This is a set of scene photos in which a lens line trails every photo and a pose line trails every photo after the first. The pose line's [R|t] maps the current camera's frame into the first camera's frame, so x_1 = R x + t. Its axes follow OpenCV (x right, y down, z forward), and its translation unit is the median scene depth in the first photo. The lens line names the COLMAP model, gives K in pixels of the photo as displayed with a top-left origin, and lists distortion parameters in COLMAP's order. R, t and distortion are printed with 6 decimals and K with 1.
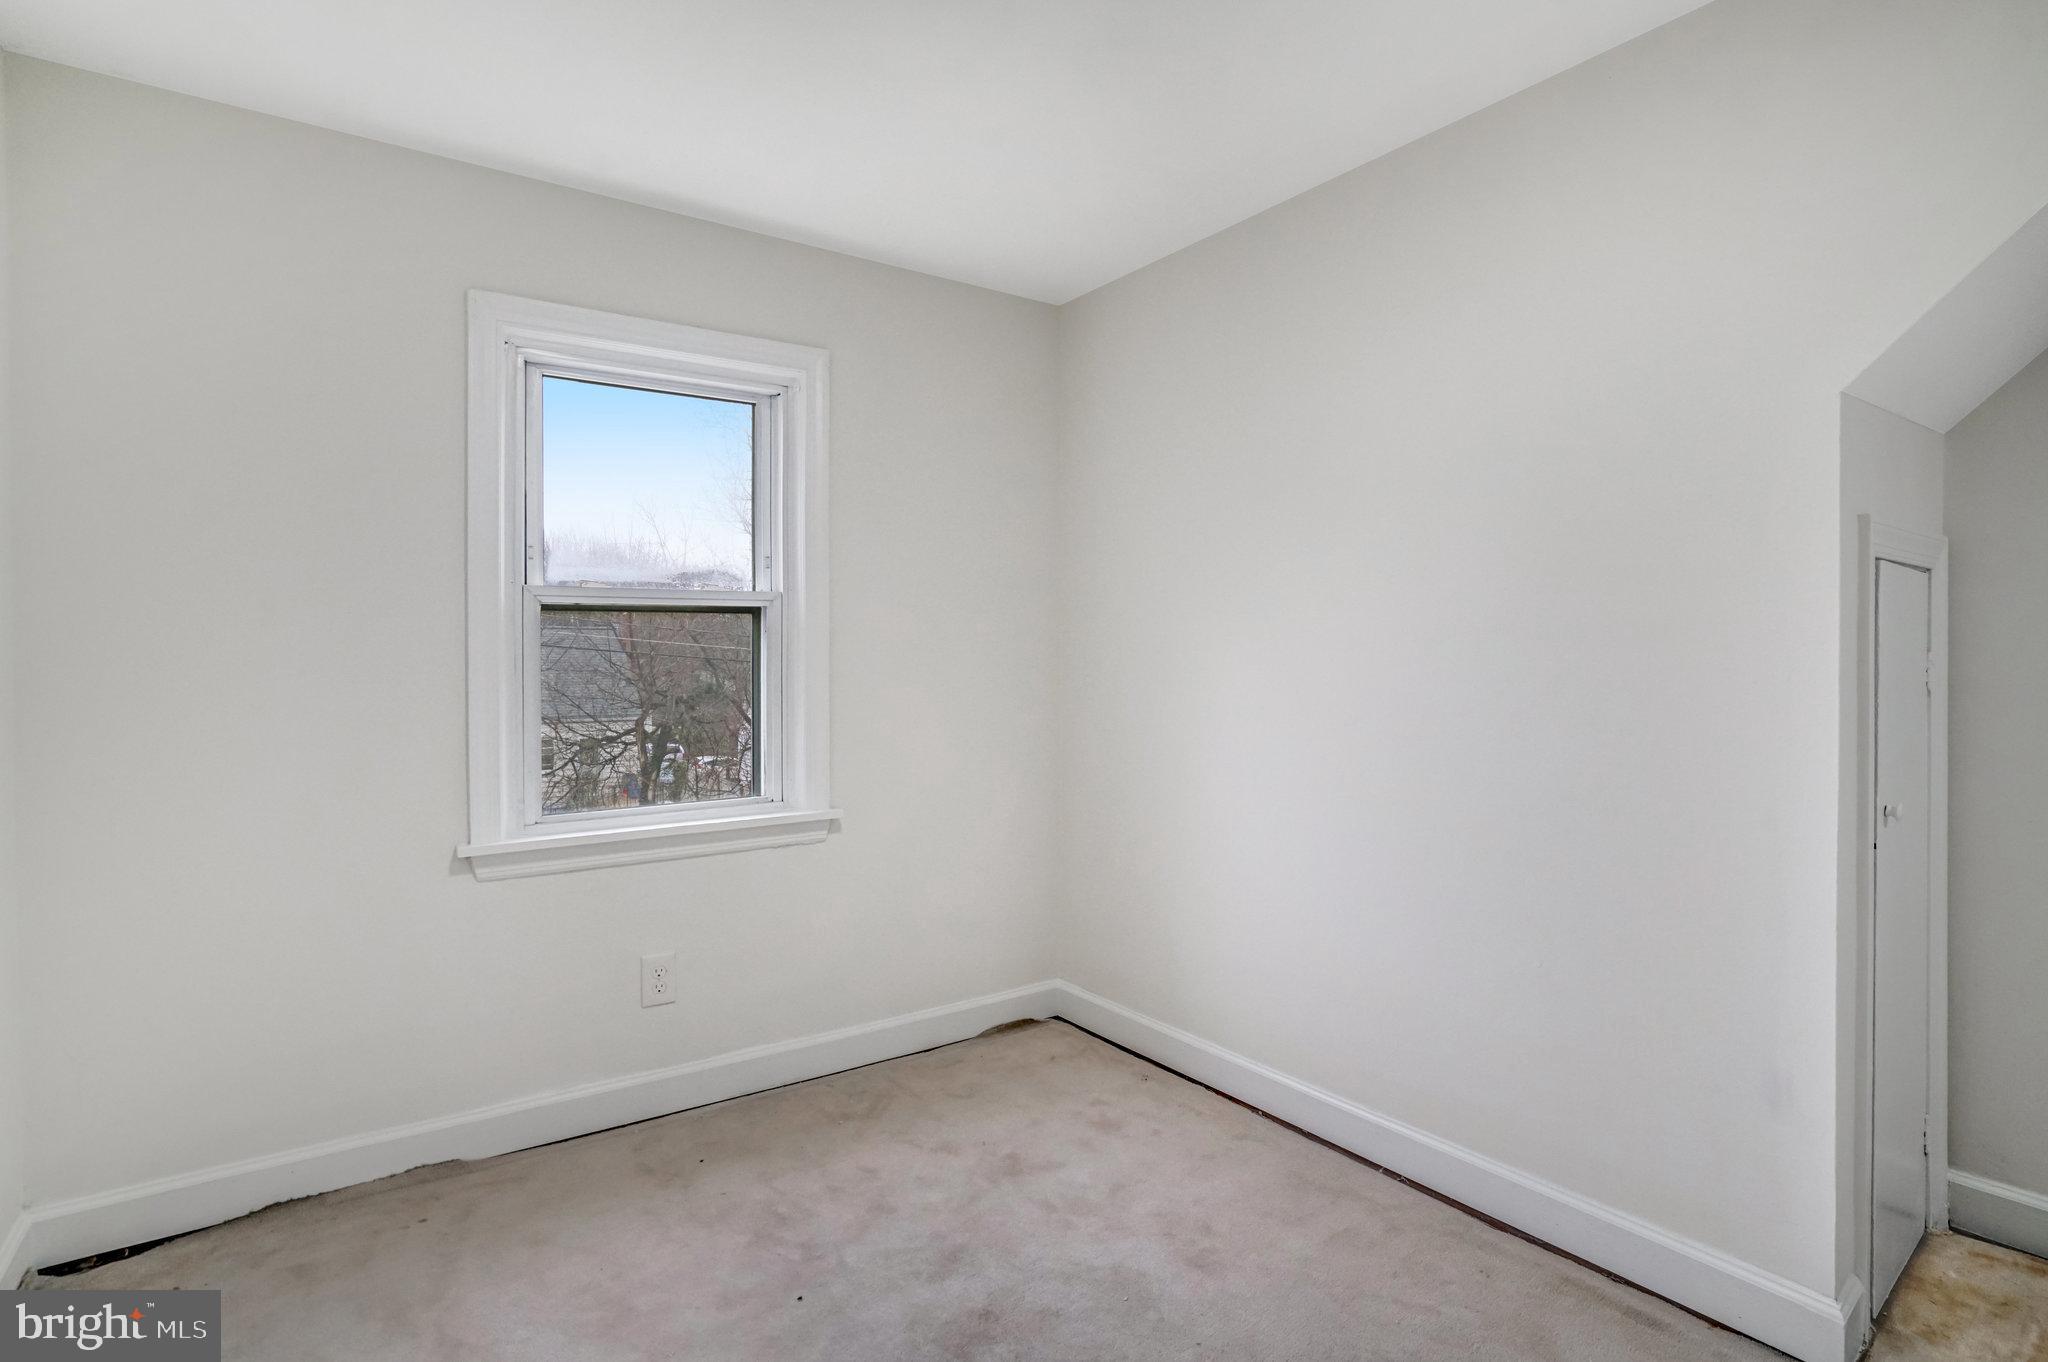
lens RADIAL K [[990.8, 0, 1029.9], [0, 990.8, 679.8], [0, 0, 1]] dist [-0.056252, 0.021687]
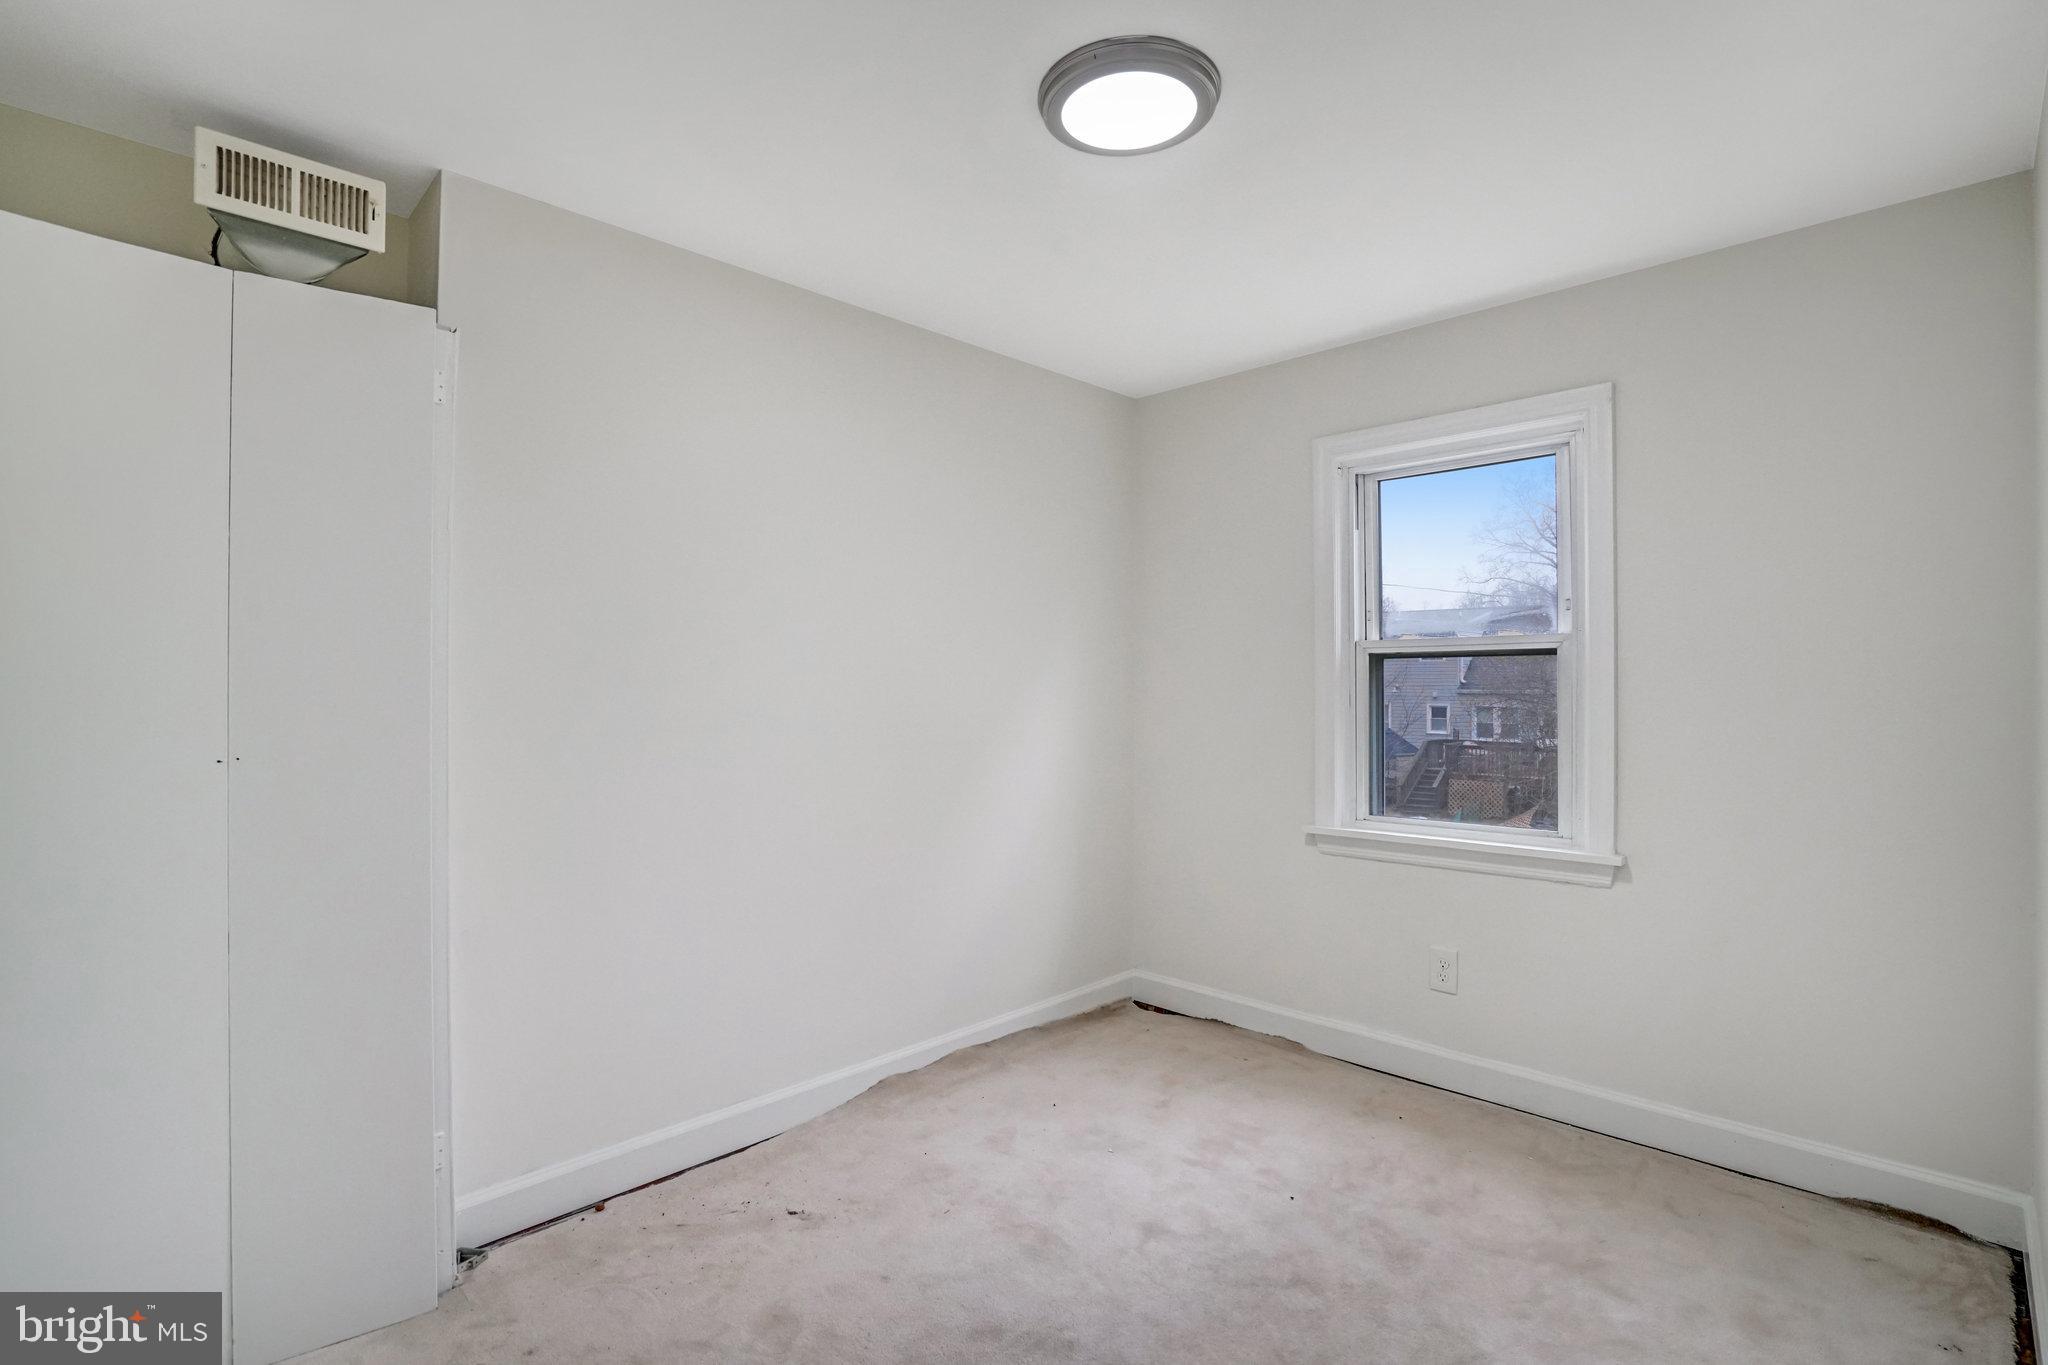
lens RADIAL K [[990.8, 0, 1029.9], [0, 990.8, 681.3], [0, 0, 1]] dist [-0.056252, 0.021687]
pose [[0.162829, -0.009868, -0.986605, 0.711428], [-0.029232, 0.999463, -0.014821, -0.007598], [0.986221, 0.031254, 0.162453, 0.316365]]
